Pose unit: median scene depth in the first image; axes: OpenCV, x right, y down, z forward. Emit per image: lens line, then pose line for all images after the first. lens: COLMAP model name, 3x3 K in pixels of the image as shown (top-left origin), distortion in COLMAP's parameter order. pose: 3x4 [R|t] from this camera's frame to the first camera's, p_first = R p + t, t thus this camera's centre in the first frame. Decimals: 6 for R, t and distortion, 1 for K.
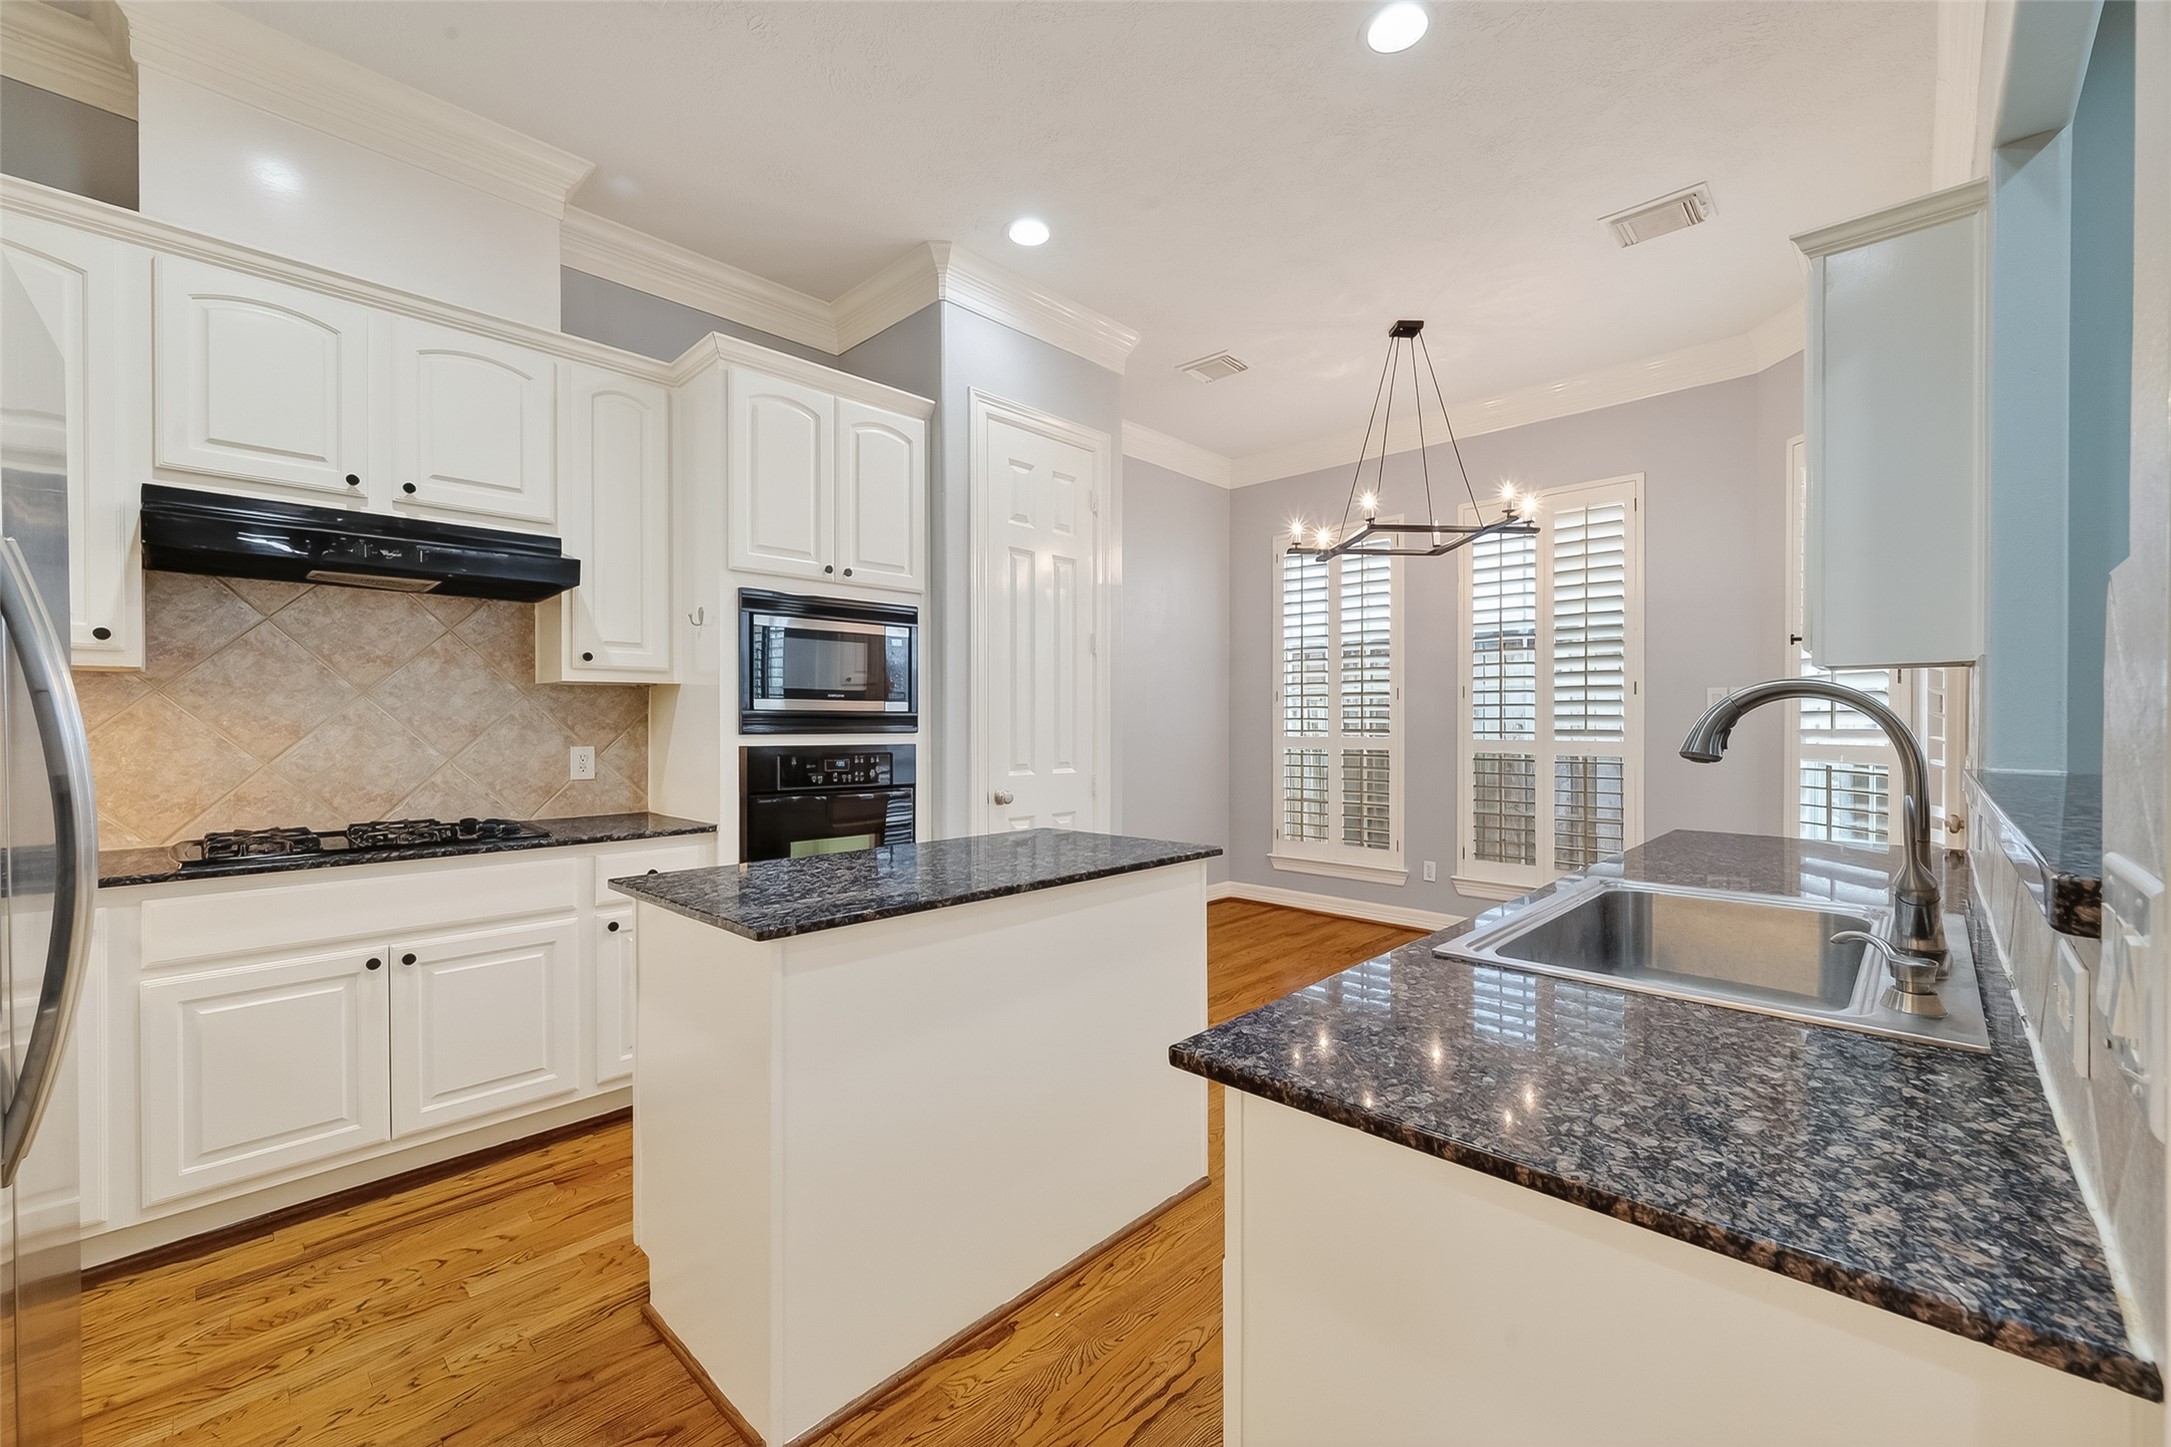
lens RADIAL K [[871.1, 0, 1092.7], [0, 871.1, 725.3], [0, 0, 1]] dist [0.000624, 0.000692]
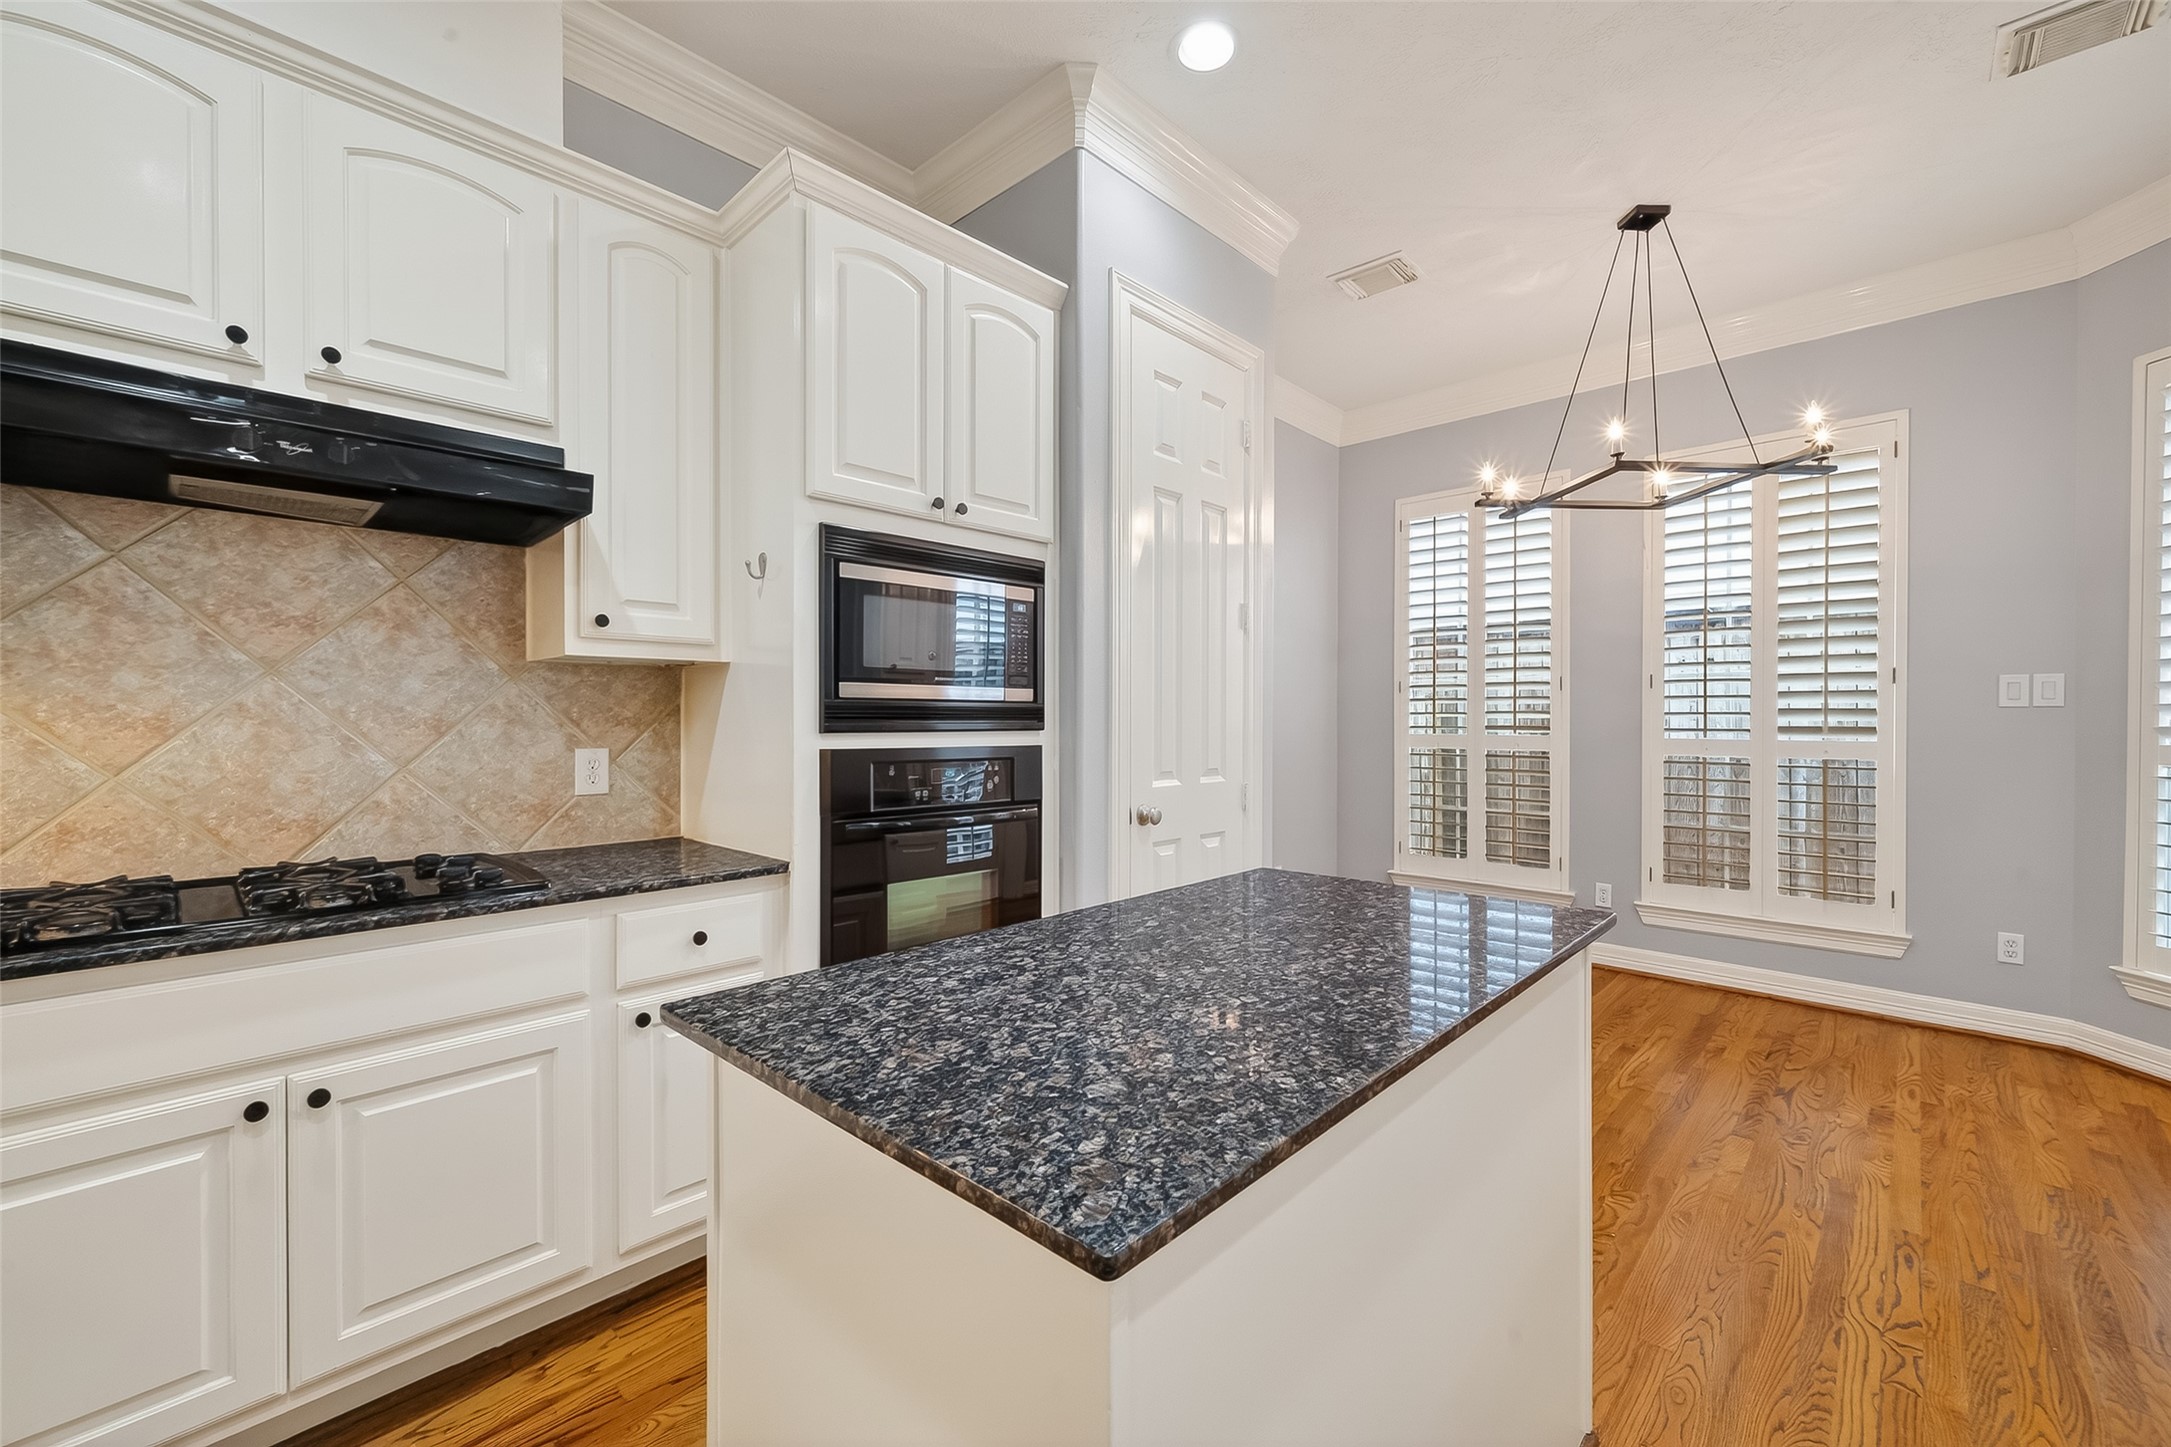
lens RADIAL K [[871.1, 0, 1102.1], [0, 871.1, 721.3], [0, 0, 1]] dist [0.000624, 0.000692]
pose [[0.999883, 0.001604, 0.015231, -0.188559], [-0.001624, 0.999998, 0.001283, 0.000110], [-0.015229, -0.001307, 0.999883, 0.294564]]
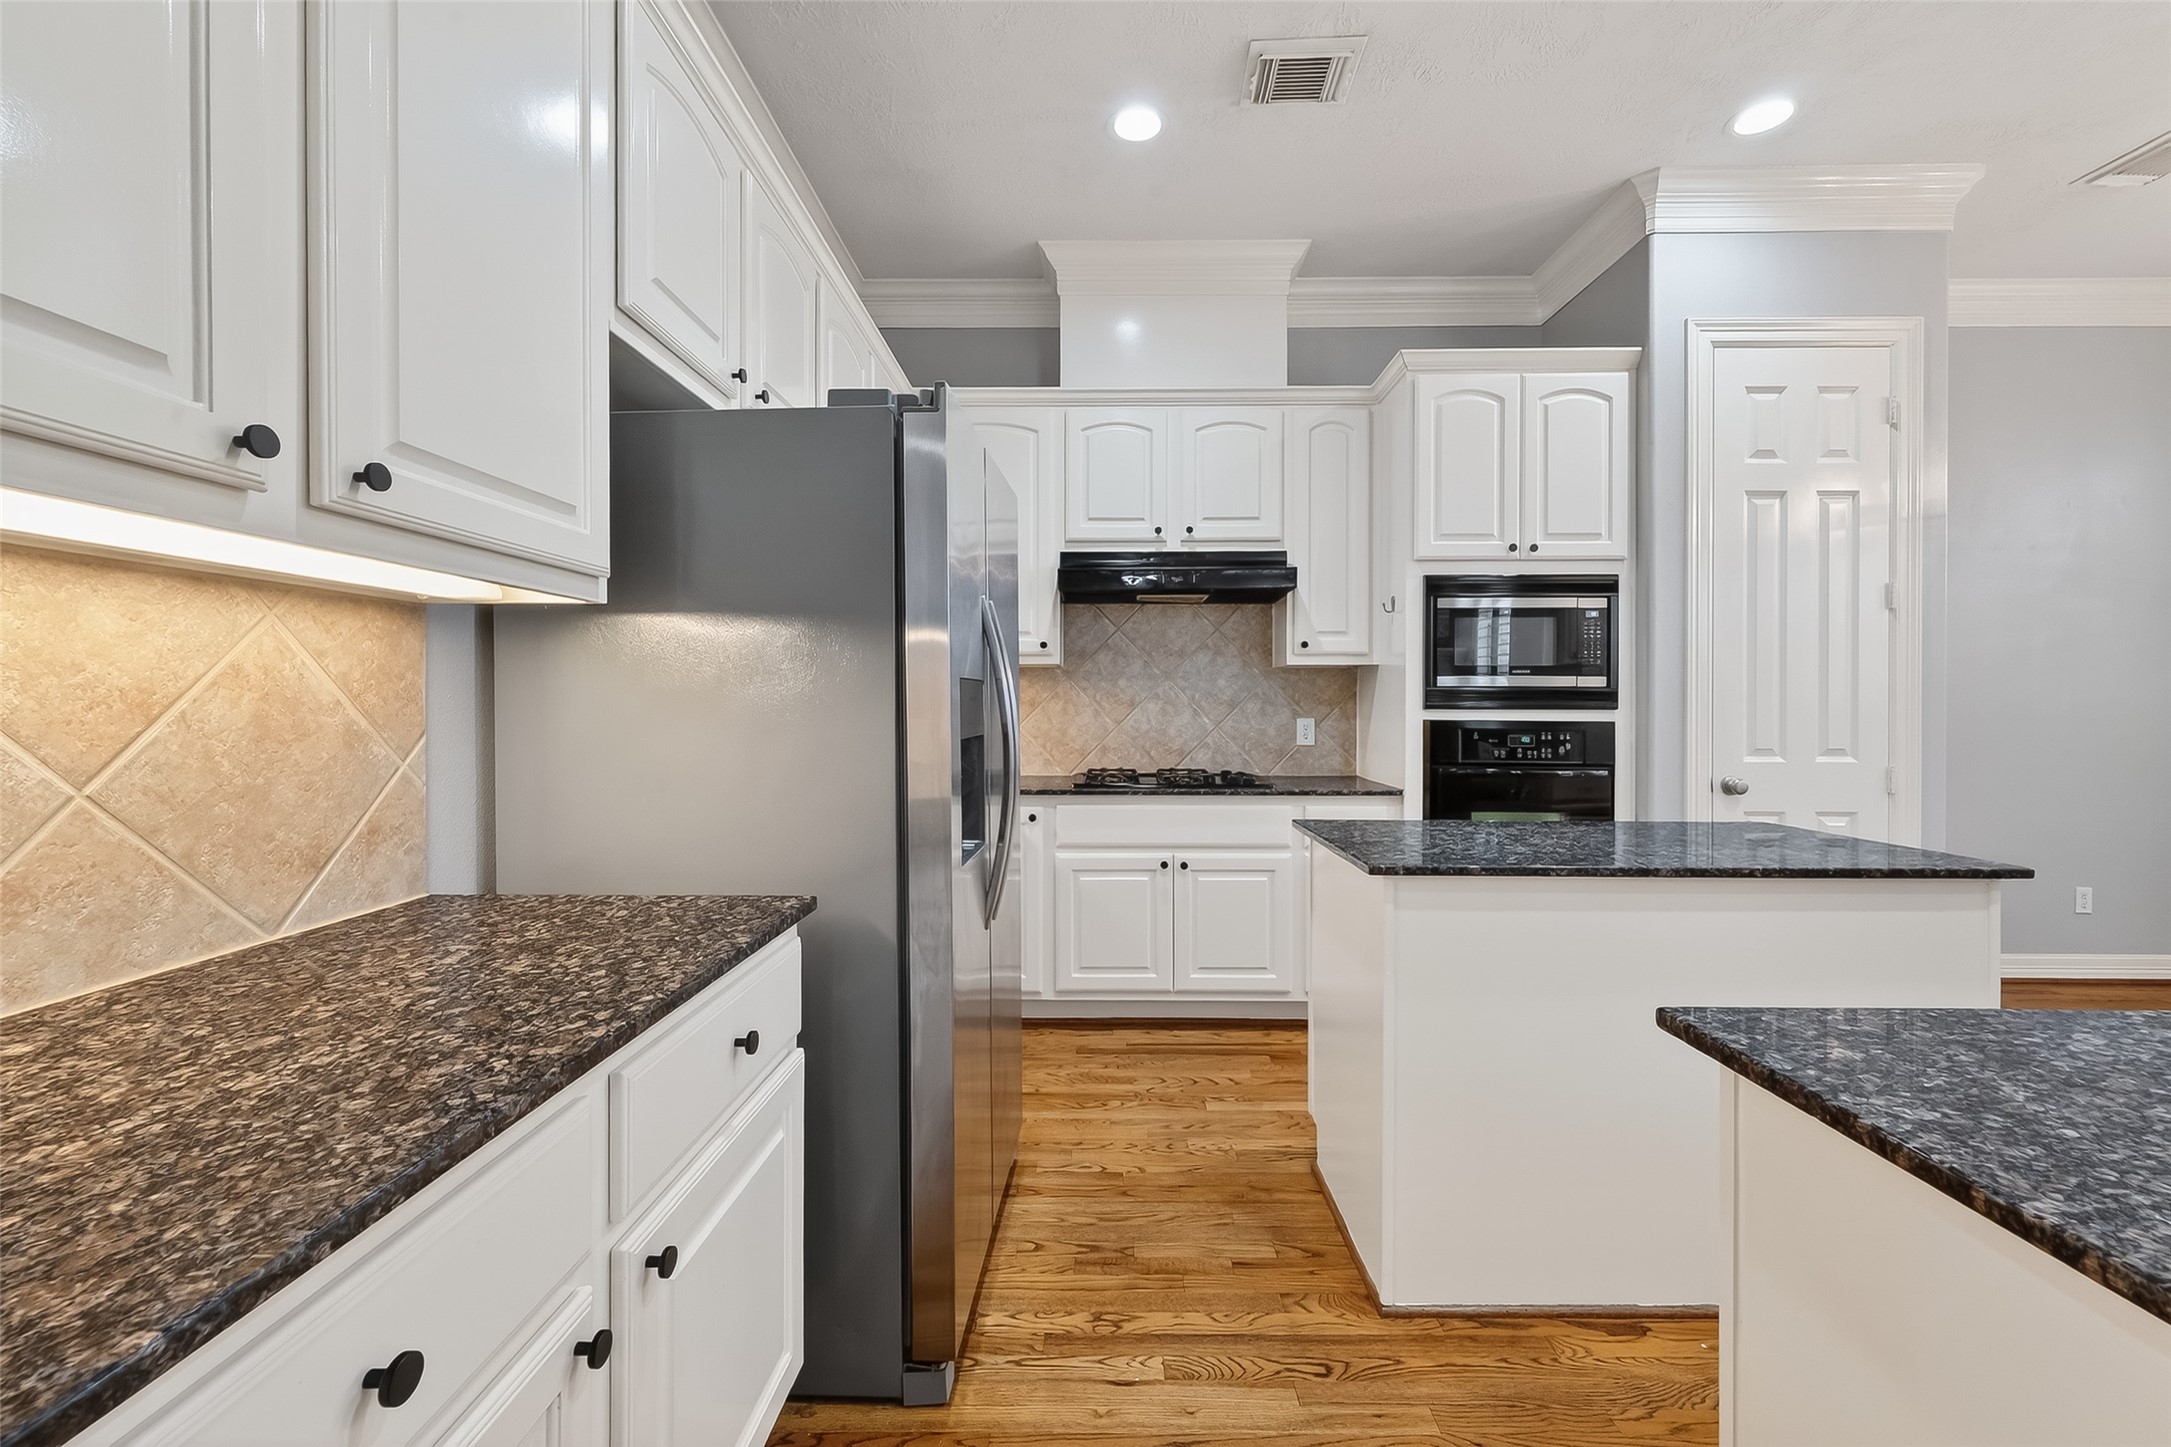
lens RADIAL K [[871.1, 0, 1096.8], [0, 871.1, 707.1], [0, 0, 1]] dist [0.000624, 0.000692]
pose [[0.684740, 0.006082, -0.728762, 0.112165], [-0.004065, 0.999981, 0.004526, 0.004757], [0.728776, -0.000137, 0.684753, -0.051536]]
